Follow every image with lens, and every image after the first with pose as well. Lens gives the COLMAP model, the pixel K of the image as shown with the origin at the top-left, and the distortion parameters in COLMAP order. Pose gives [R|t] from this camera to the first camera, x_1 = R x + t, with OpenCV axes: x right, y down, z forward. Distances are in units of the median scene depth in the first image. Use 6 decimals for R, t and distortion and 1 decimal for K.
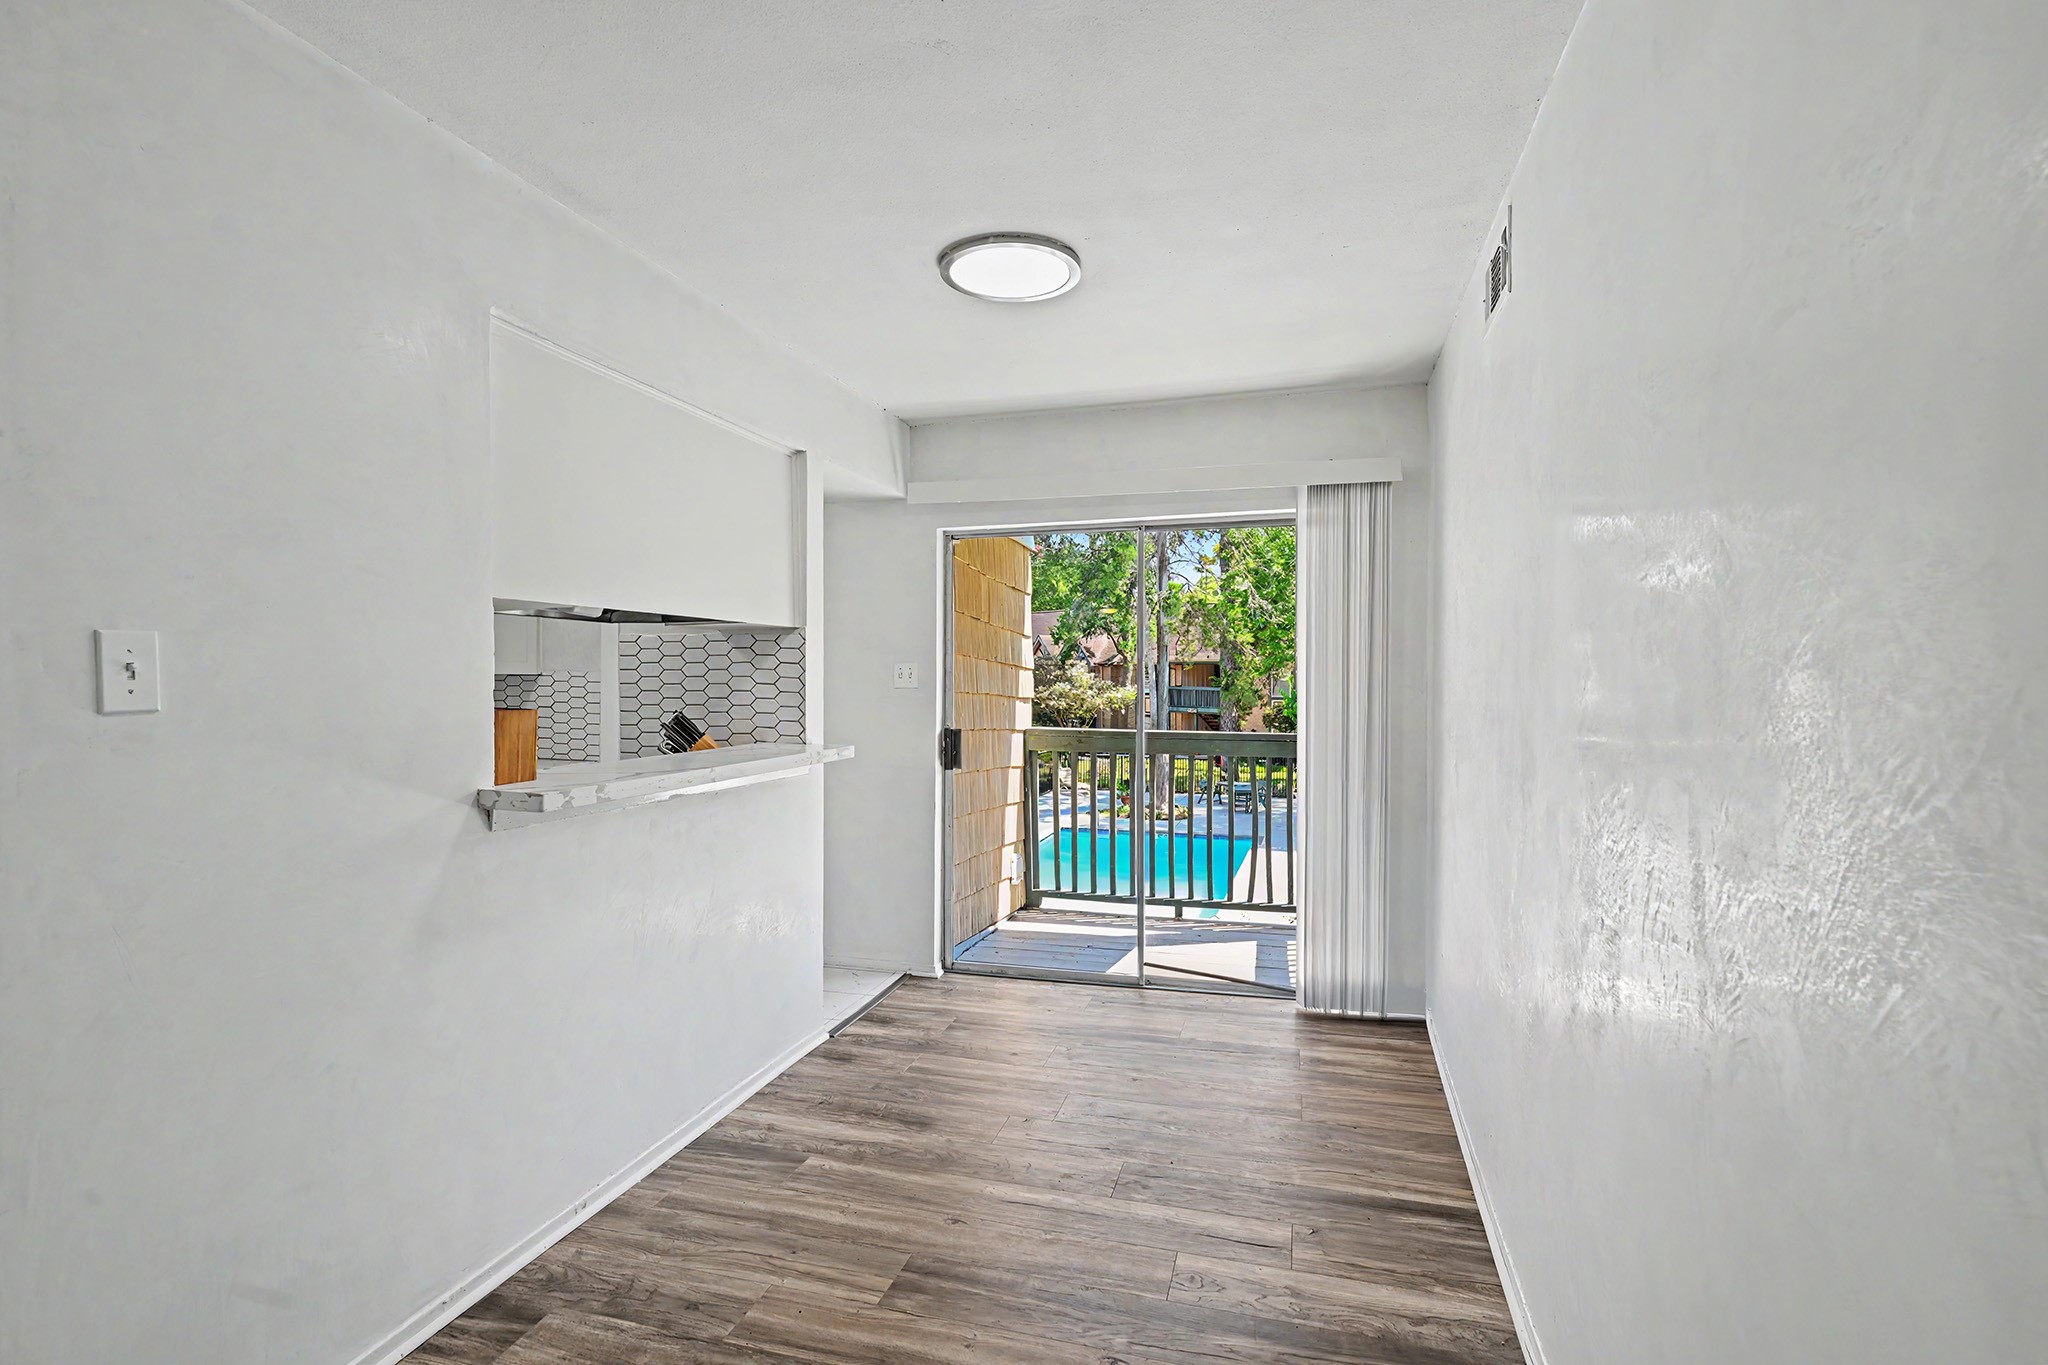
lens RADIAL K [[1003.1, 0, 1002.3], [0, 1003.1, 679.5], [0, 0, 1]] dist [-0.001552, -0.000141]
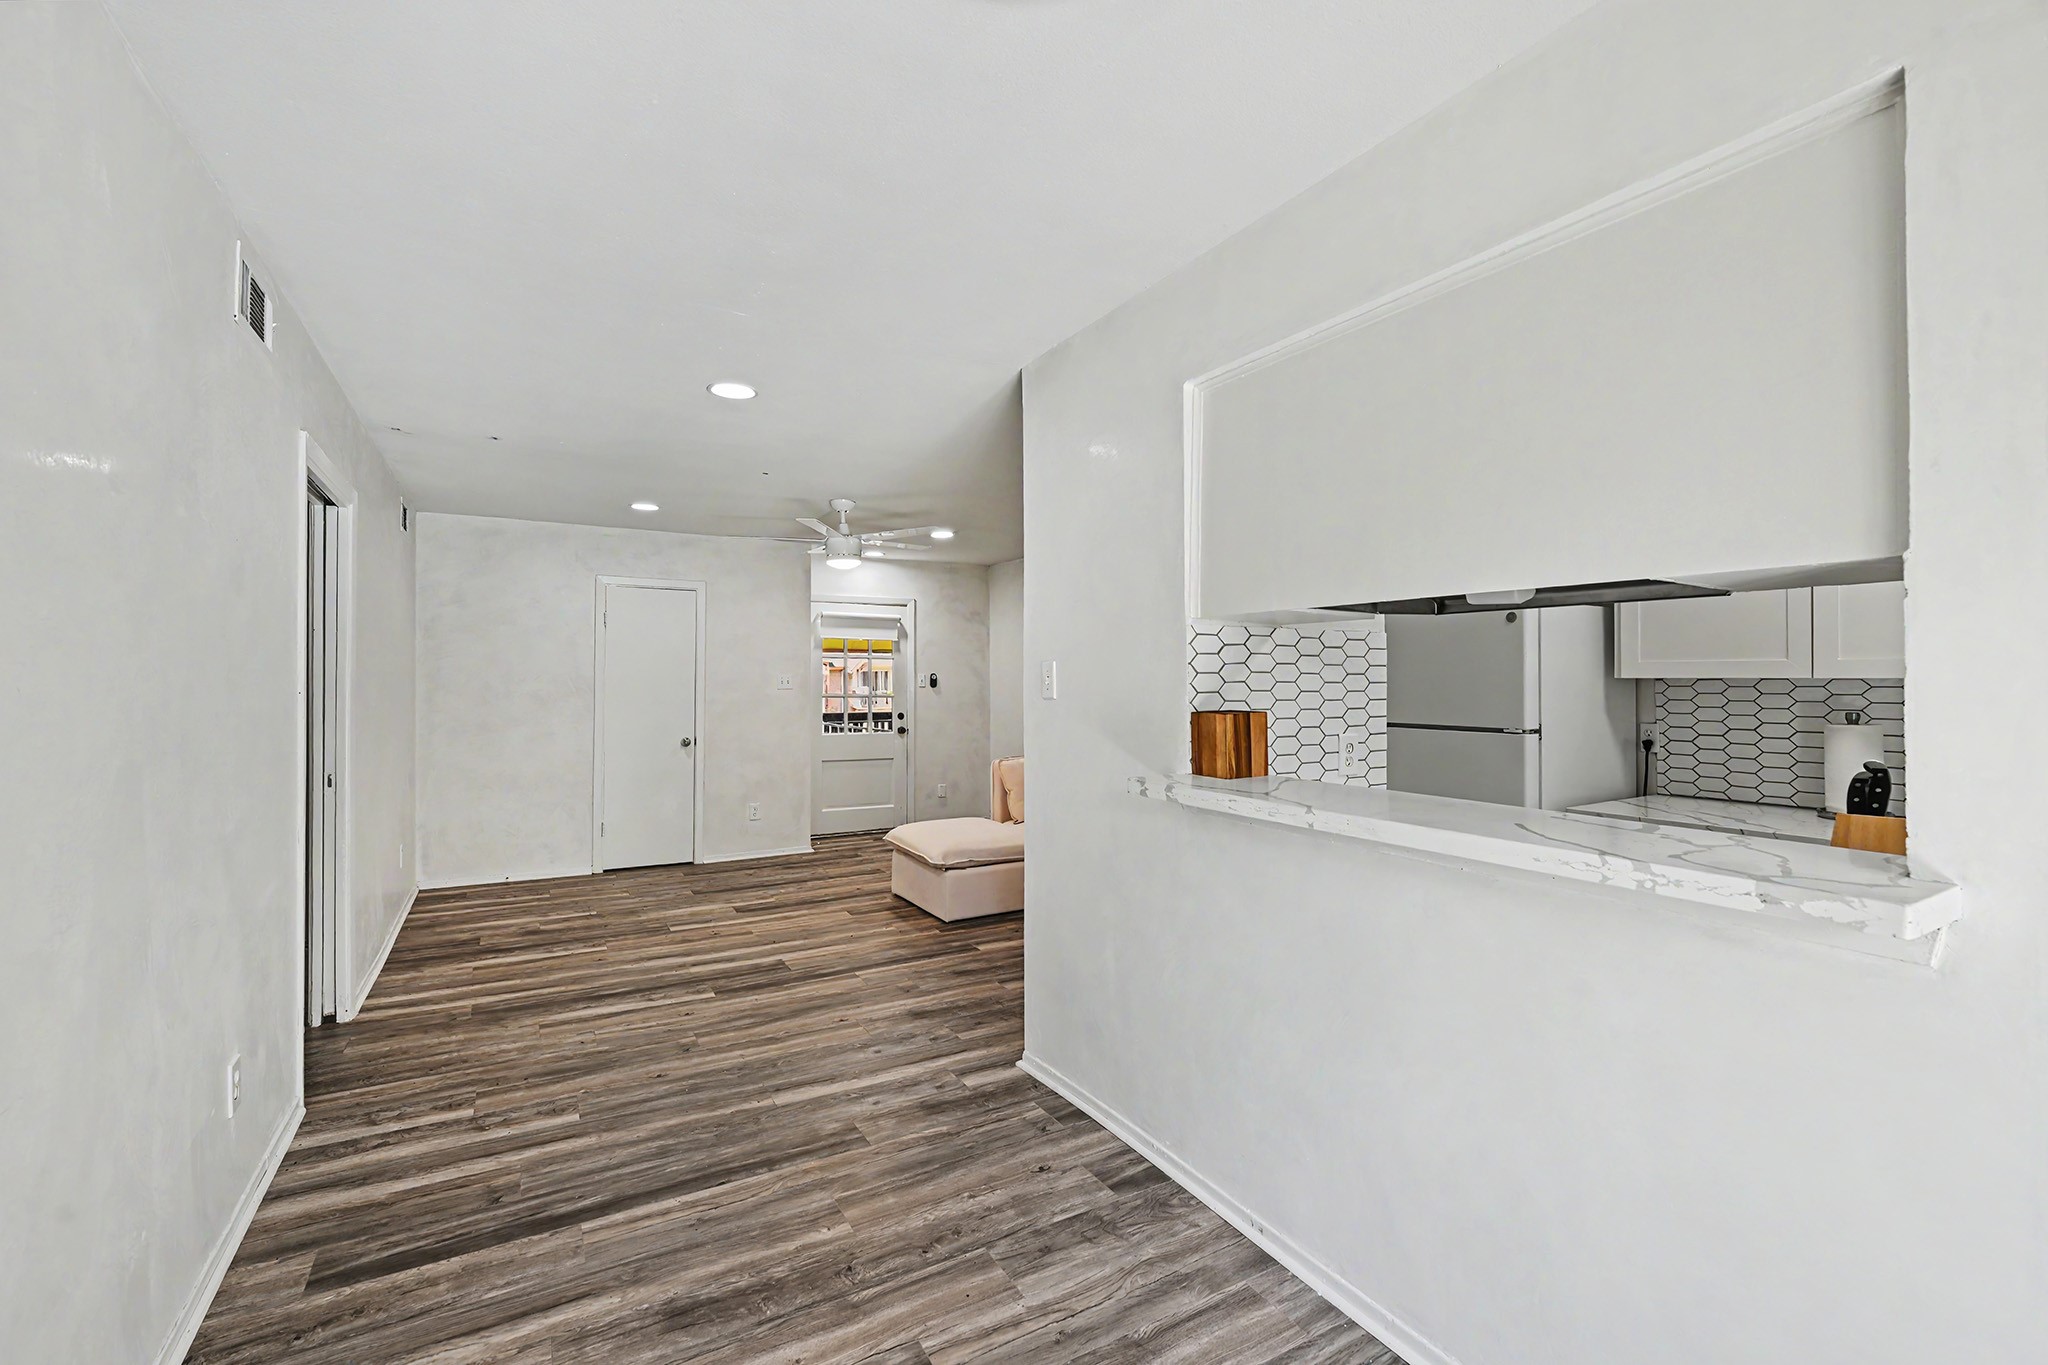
lens RADIAL K [[870.3, 0, 1016.5], [0, 870.3, 672.5], [0, 0, 1]] dist [0.000459, -0.000993]
pose [[-0.689456, -0.006936, -0.724295, 0.401223], [-0.004265, 0.999976, -0.005516, -0.007926], [0.724315, -0.000714, -0.689469, 1.585015]]
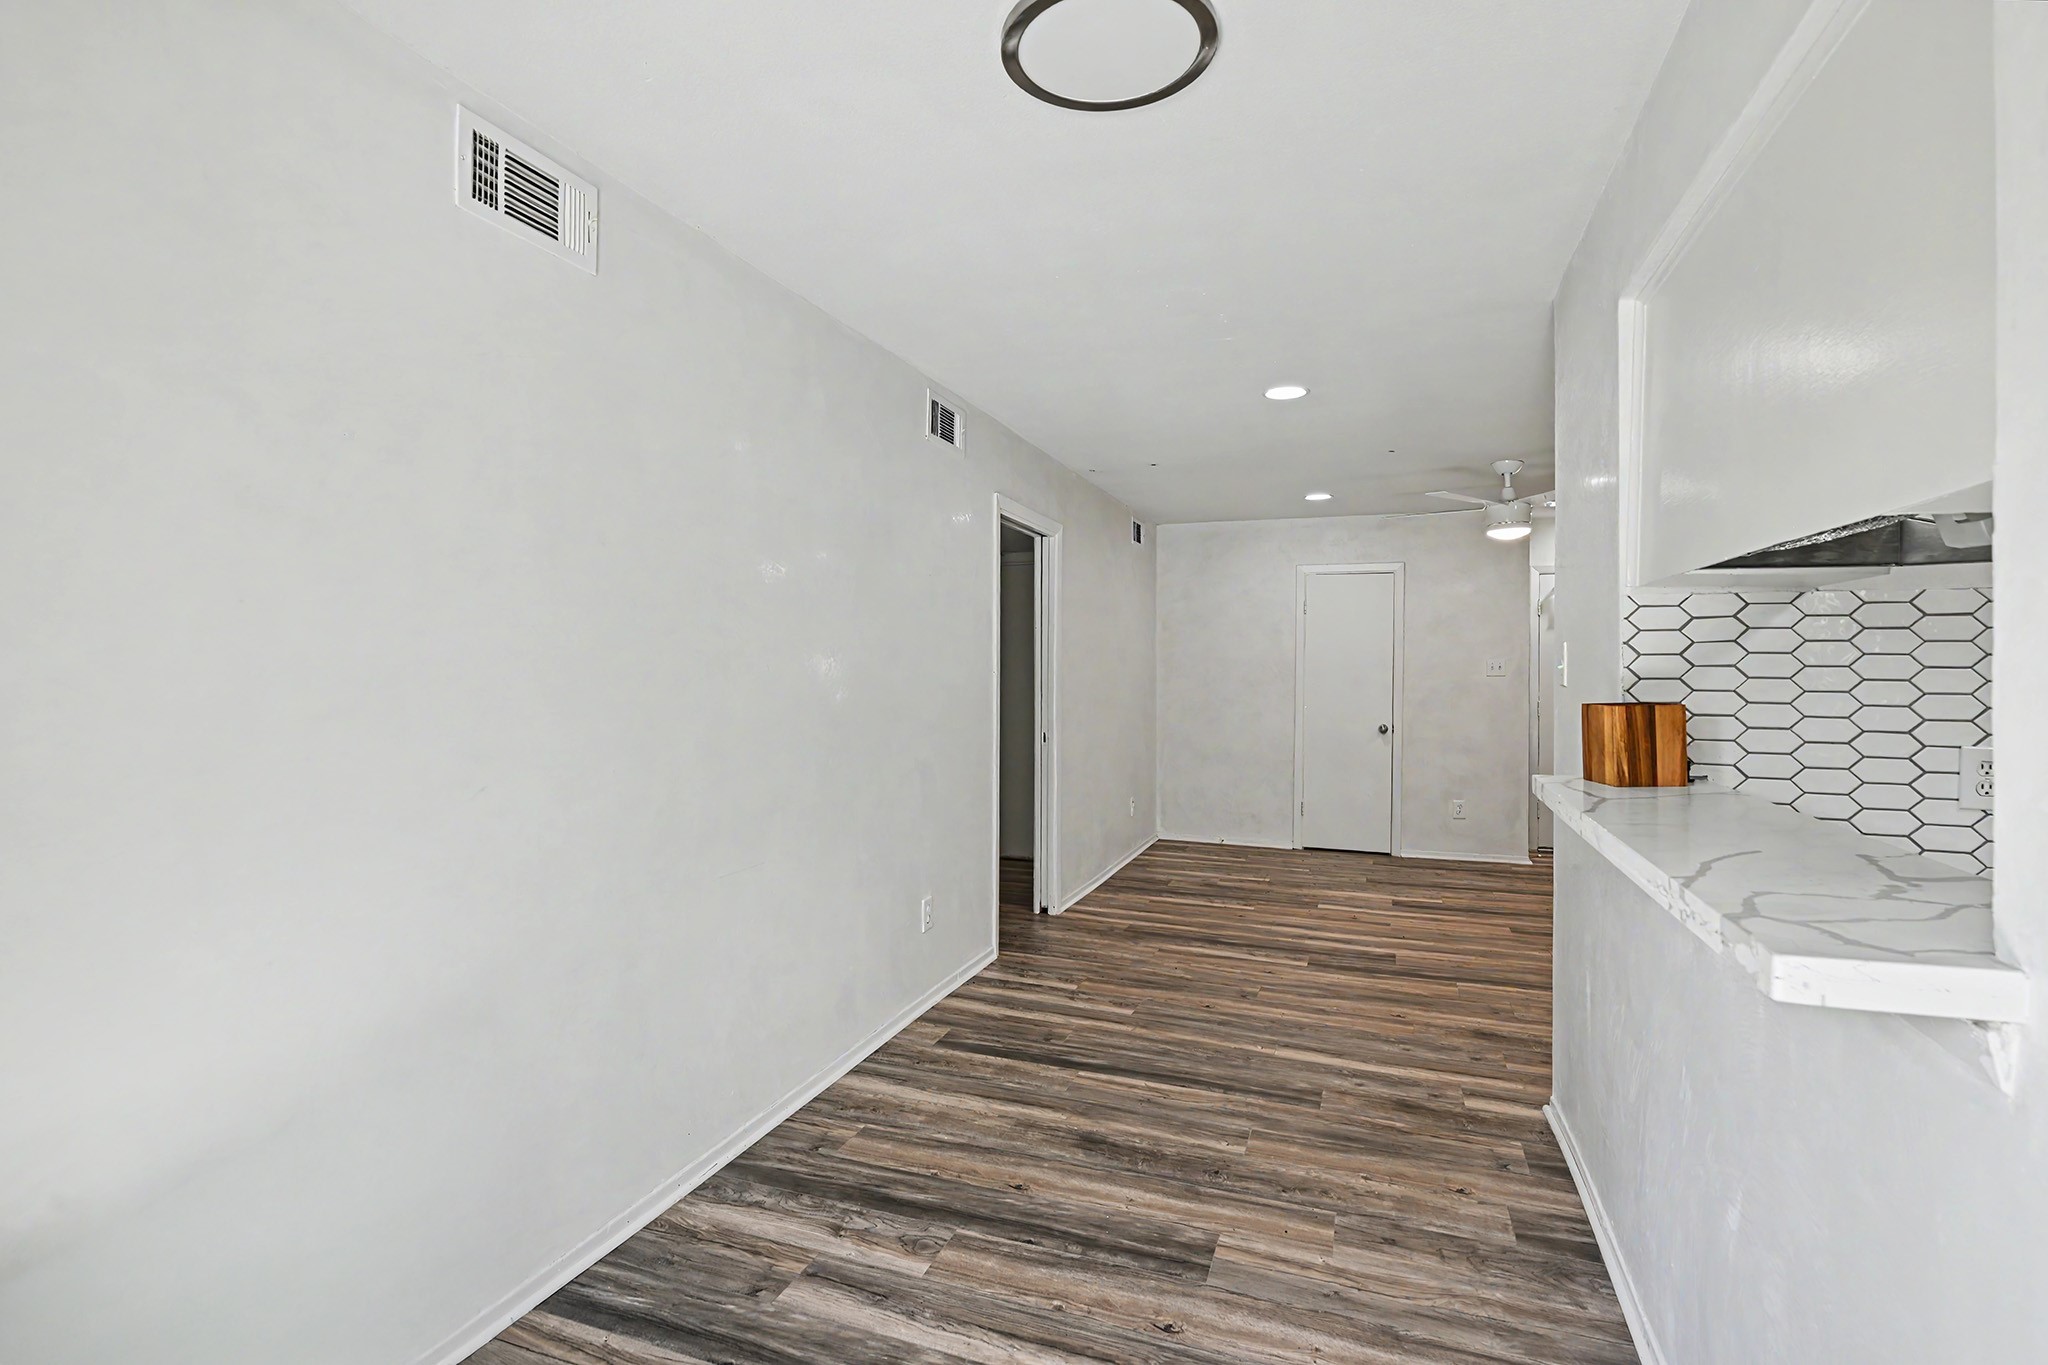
lens RADIAL K [[963.5, 0, 1015.0], [0, 963.5, 676.8], [0, 0, 1]] dist [-0.003868, -0.000465]
pose [[-0.997787, -0.002656, 0.066437, 0.030407], [-0.001561, 0.999862, 0.016532, -0.007320], [-0.066472, 0.016391, -0.997654, 1.994052]]
